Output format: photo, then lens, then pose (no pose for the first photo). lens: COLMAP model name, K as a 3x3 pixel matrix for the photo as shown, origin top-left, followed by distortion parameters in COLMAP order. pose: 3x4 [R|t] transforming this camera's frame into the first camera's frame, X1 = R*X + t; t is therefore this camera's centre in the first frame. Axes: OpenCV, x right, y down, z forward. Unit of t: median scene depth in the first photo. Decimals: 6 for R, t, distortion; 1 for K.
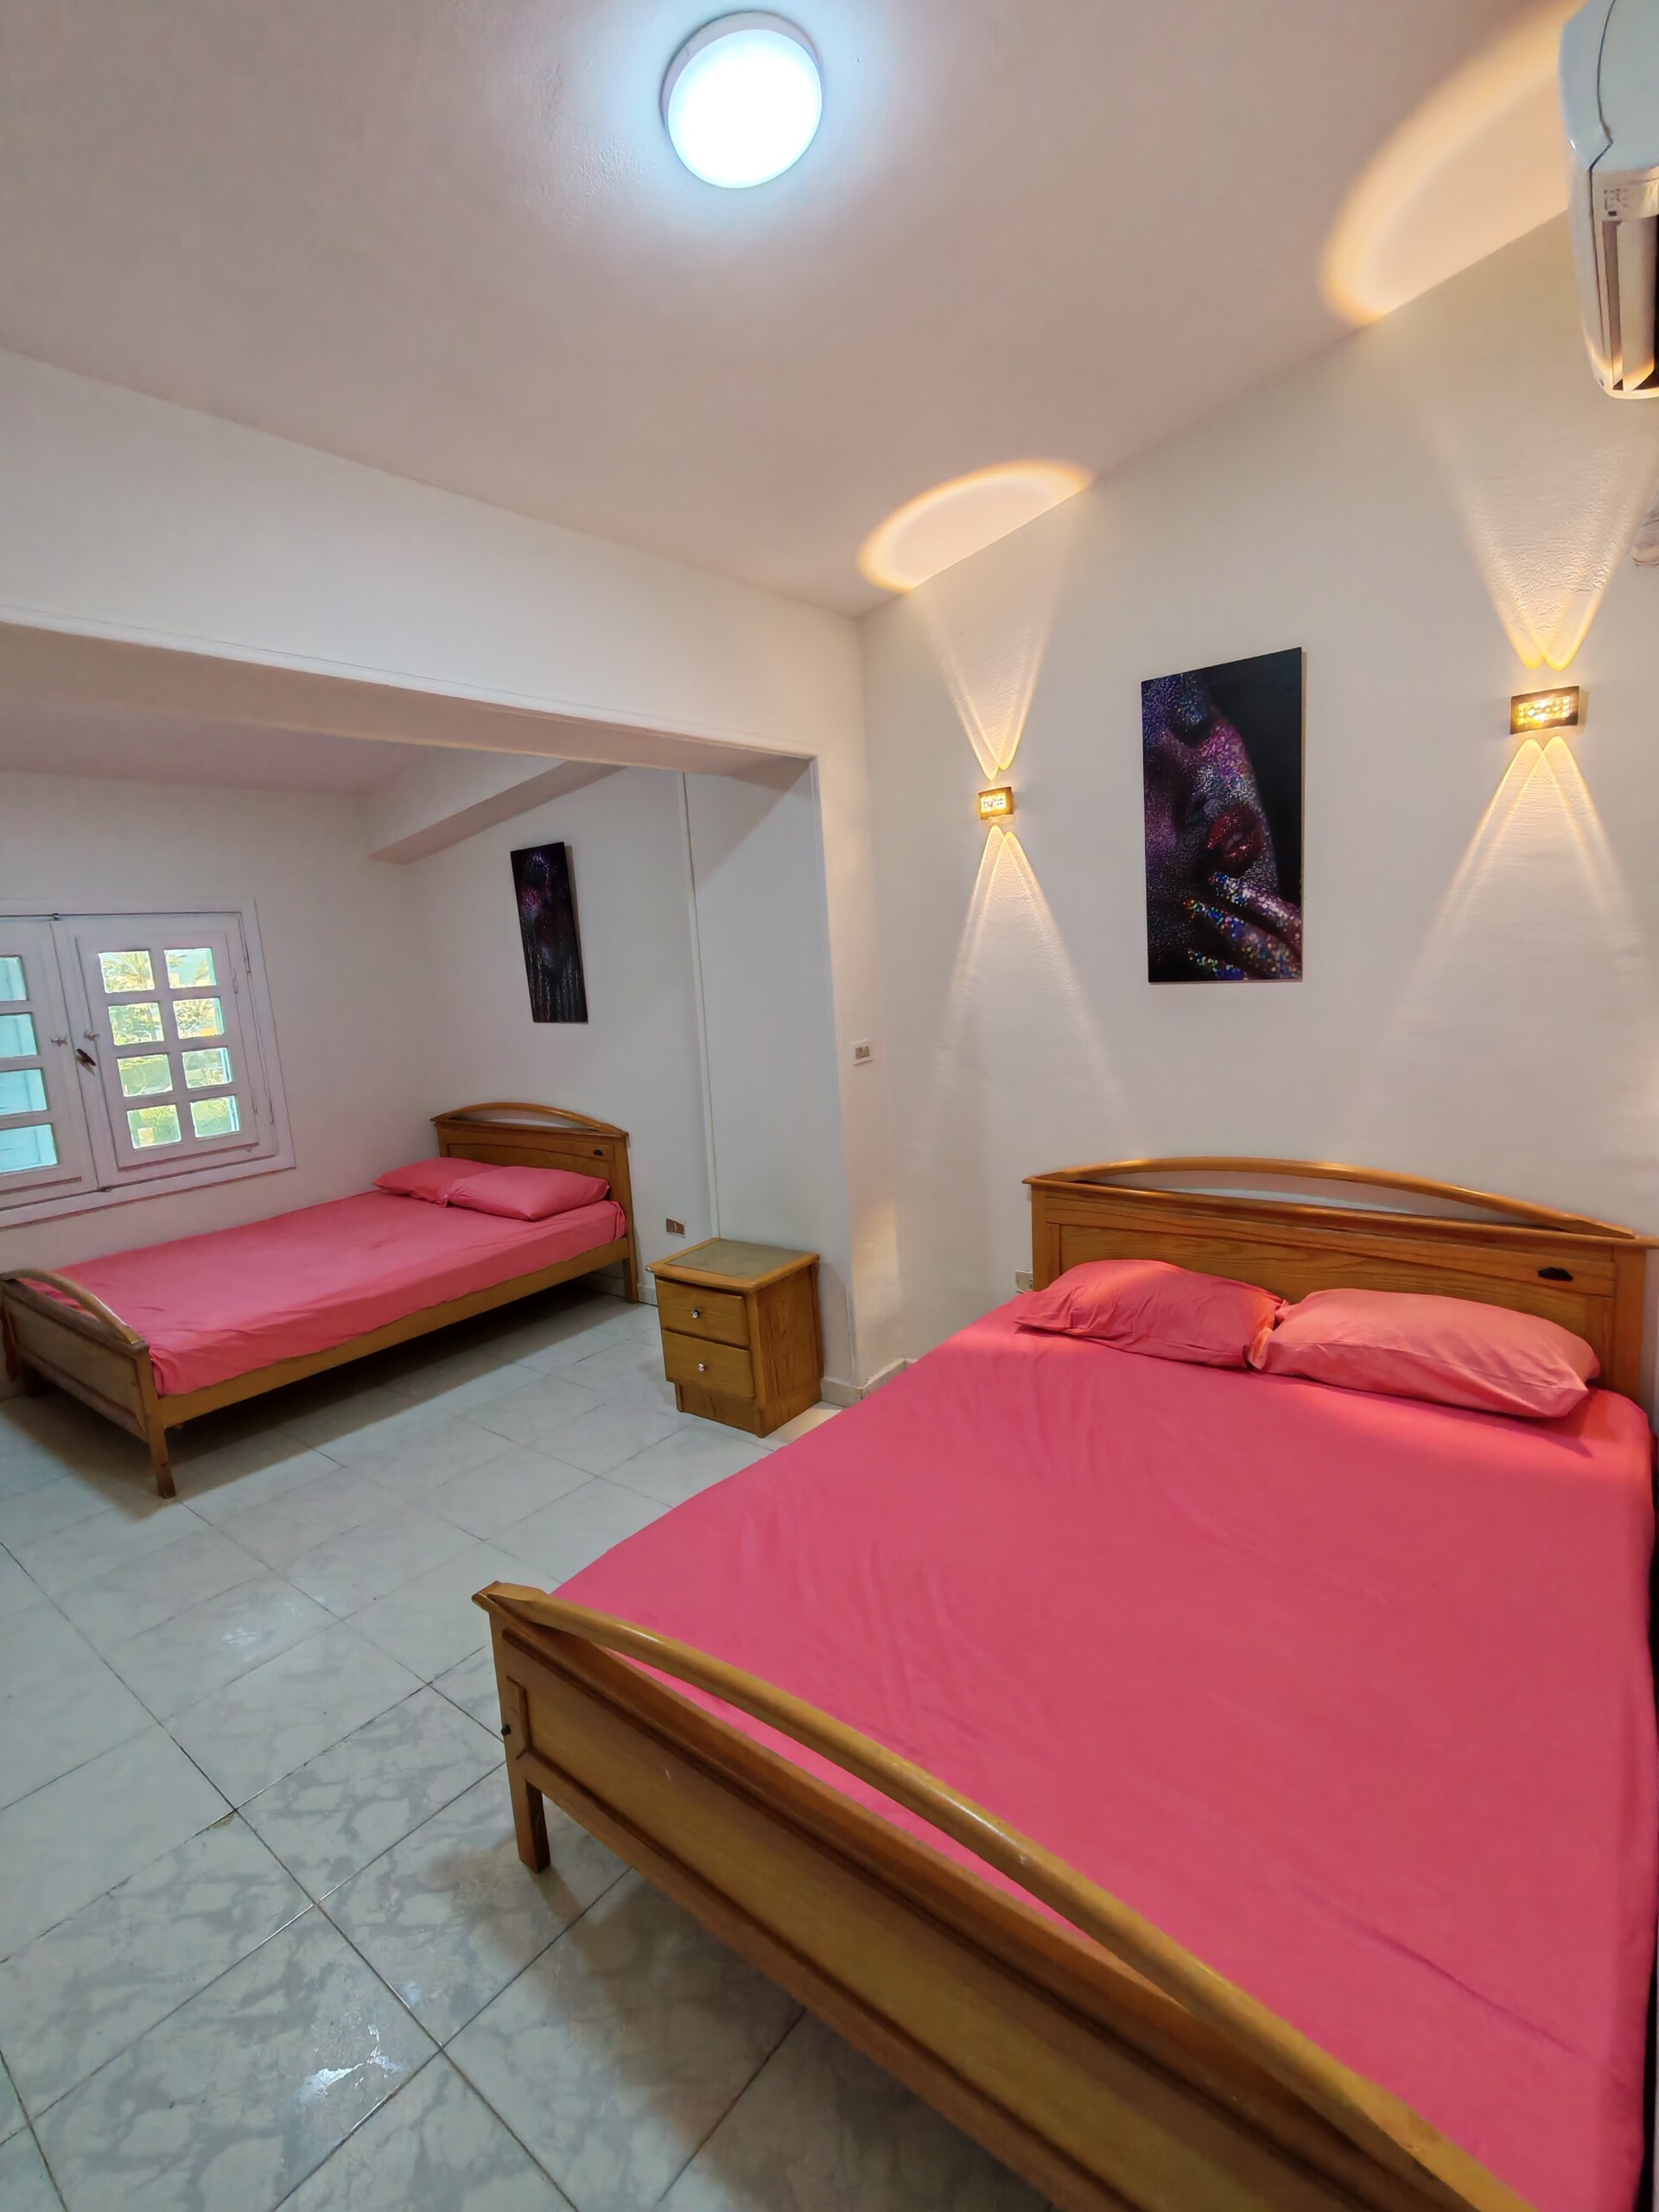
lens RADIAL K [[1005.2, 0, 830.1], [0, 1005.2, 1107.5], [0, 0, 1]] dist [-0.005396, 0.002187]
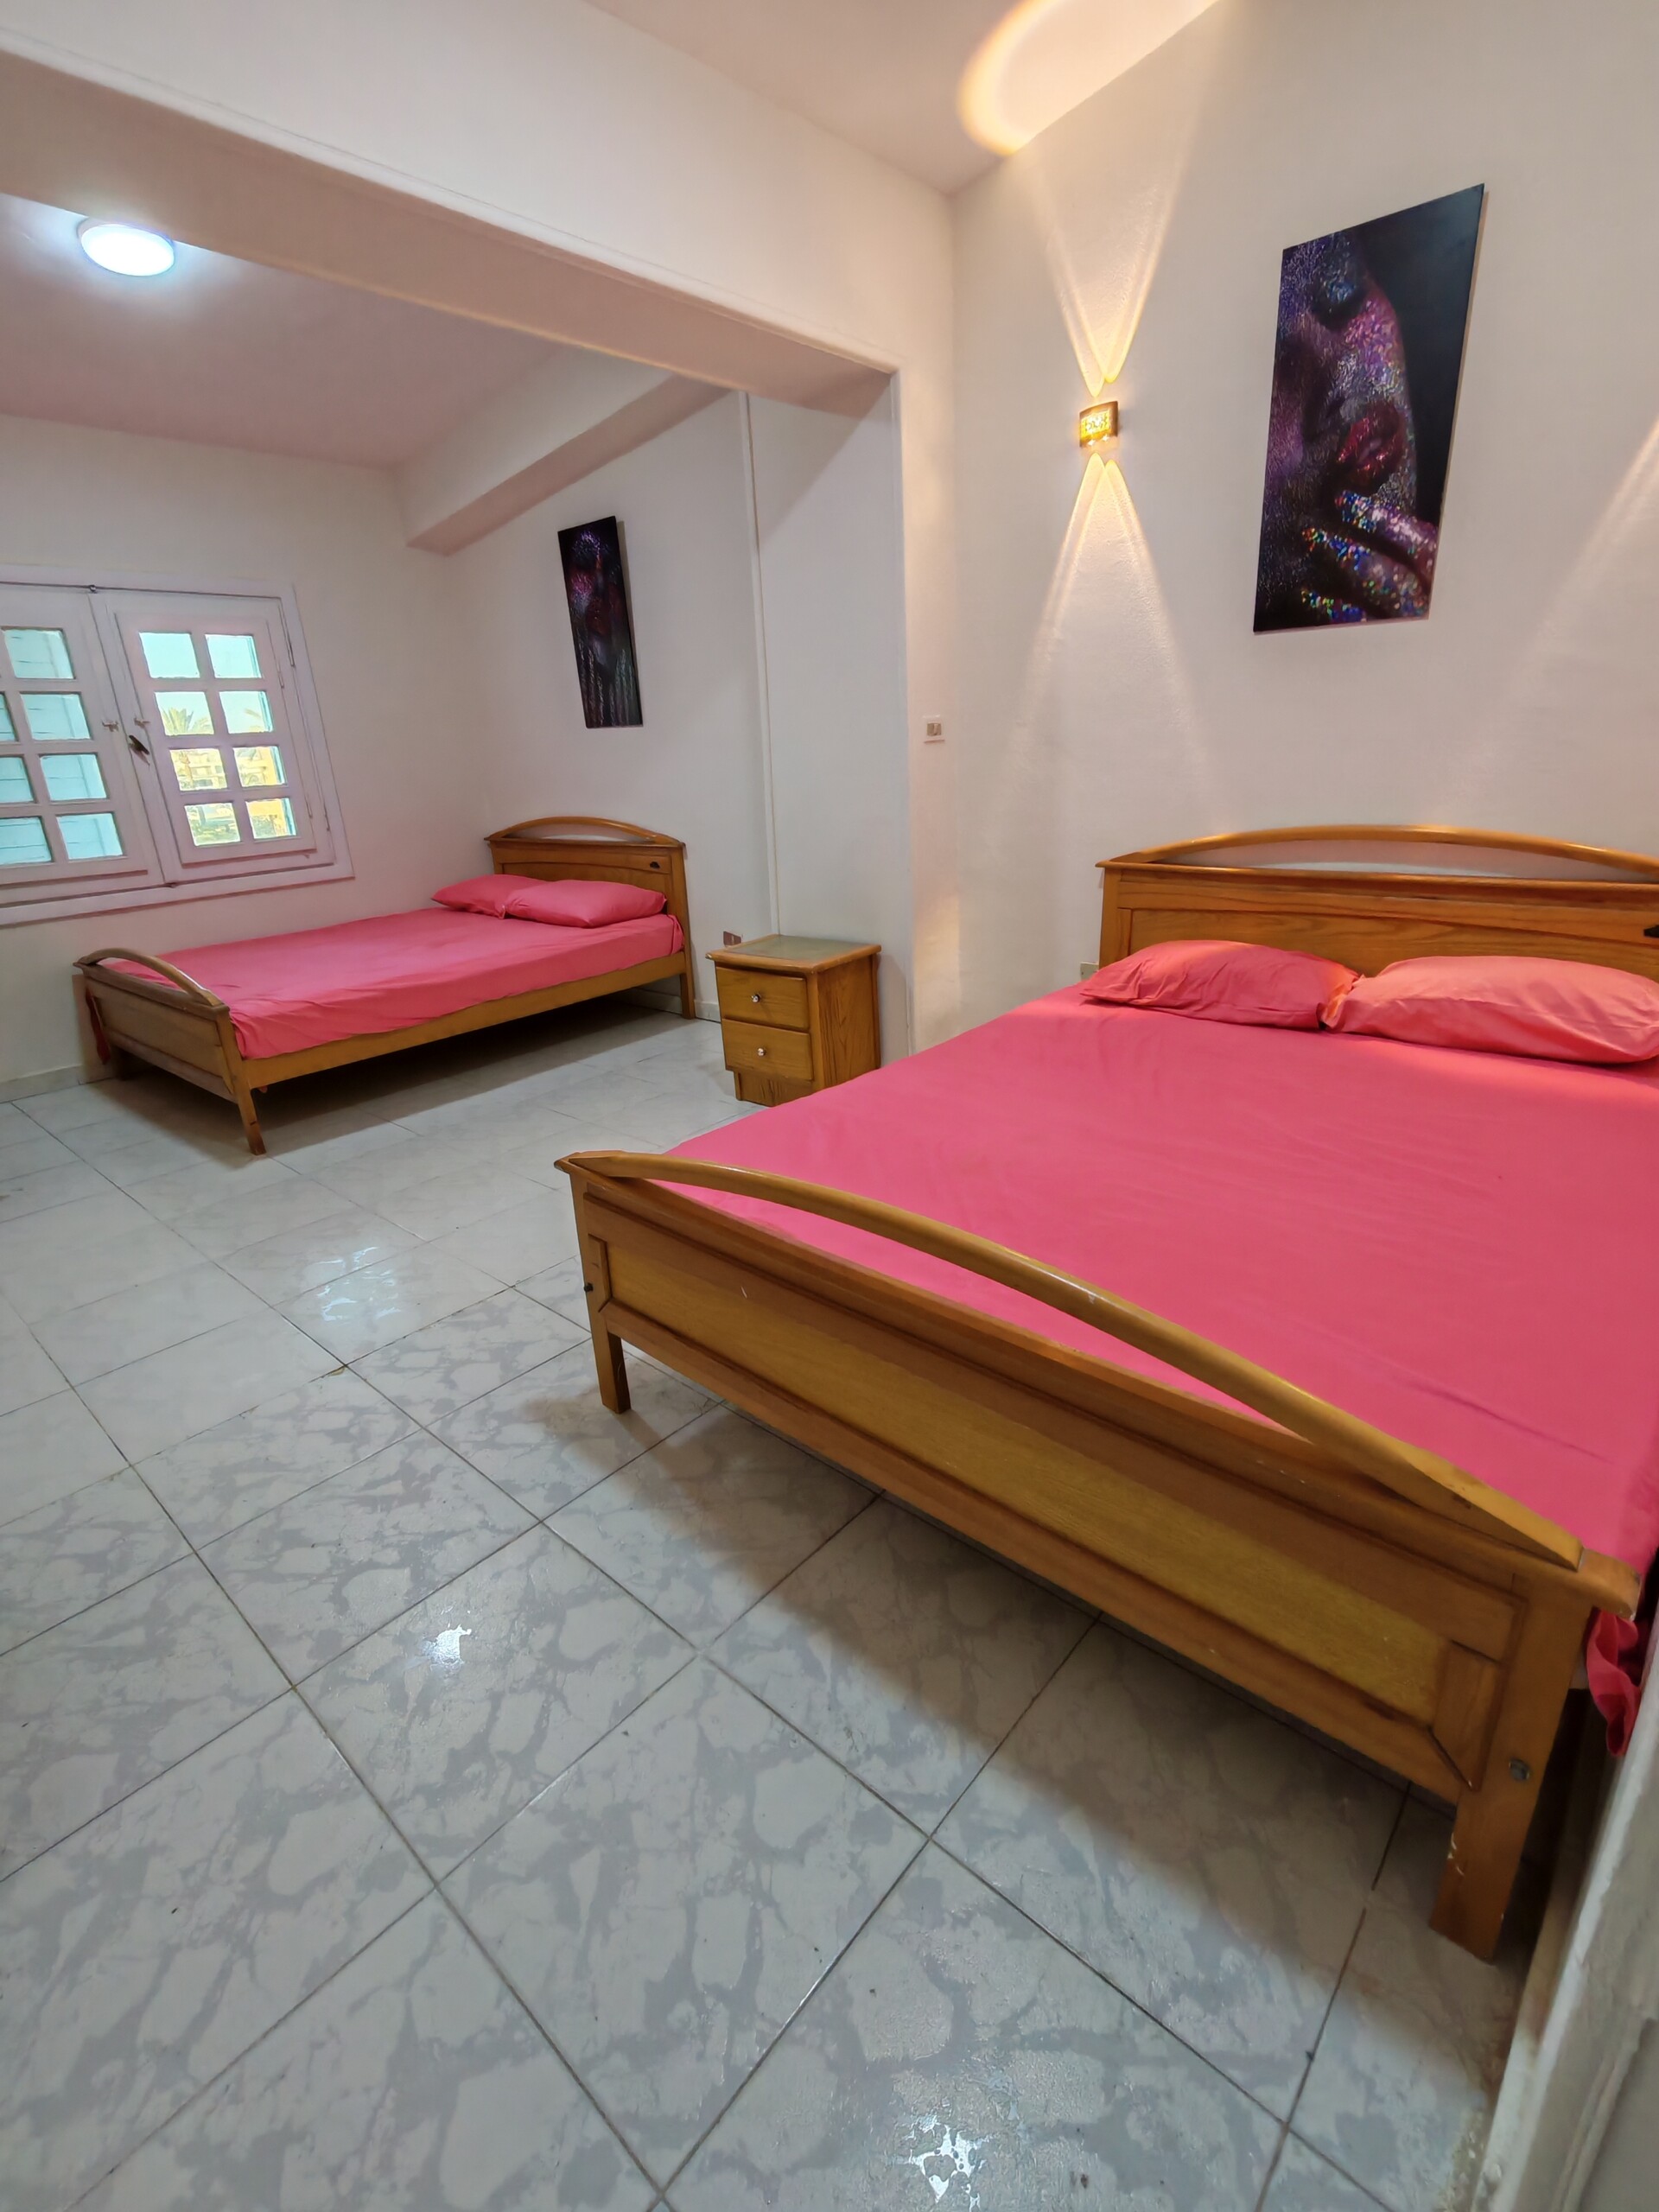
lens RADIAL K [[1005.2, 0, 830.2], [0, 1005.2, 1108.8], [0, 0, 1]] dist [-0.005396, 0.002187]
pose [[0.998570, 0.033252, -0.041870, -0.016469], [-0.024490, 0.980562, 0.194676, 0.135287], [0.047530, -0.193372, 0.979974, -0.001819]]
